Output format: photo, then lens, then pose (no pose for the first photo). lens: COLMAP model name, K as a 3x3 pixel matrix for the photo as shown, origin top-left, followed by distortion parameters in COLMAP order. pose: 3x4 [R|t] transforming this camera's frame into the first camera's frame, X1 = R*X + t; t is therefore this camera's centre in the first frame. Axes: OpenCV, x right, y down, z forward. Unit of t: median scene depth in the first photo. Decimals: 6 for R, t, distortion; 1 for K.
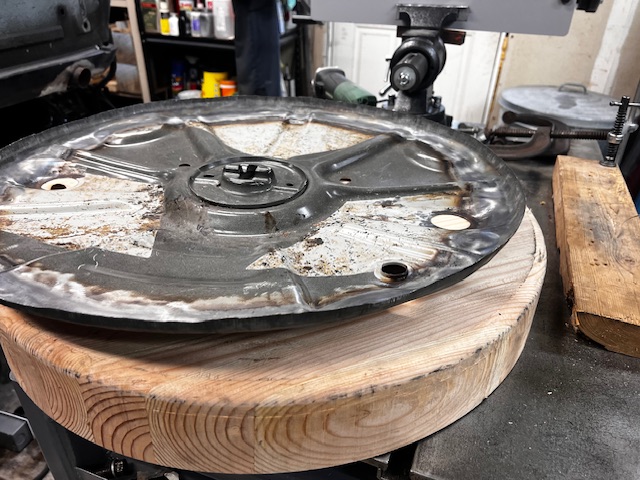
lens RADIAL K [[490.6, 0, 315.1], [0, 490.6, 241.9], [0, 0, 1]] dist [0.008481, -0.034529]
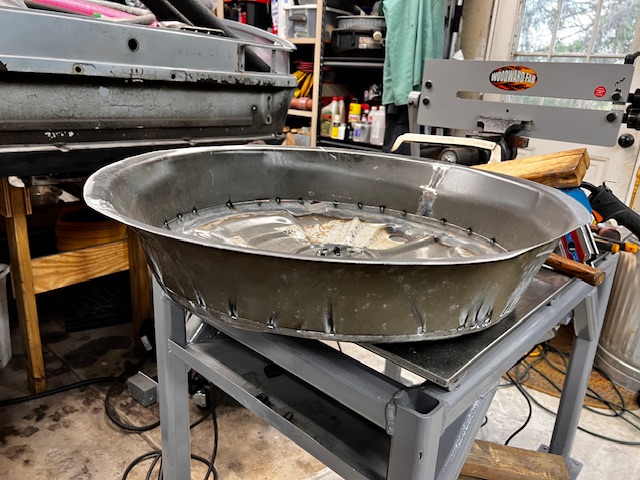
lens RADIAL K [[490.6, 0, 320.2], [0, 490.6, 240.4], [0, 0, 1]] dist [0.008481, -0.034529]
pose [[0.931928, 0.142074, -0.333653, 0.132551], [-0.215846, 0.956651, -0.195525, 0.096334], [0.291410, 0.254233, 0.922196, -0.134955]]
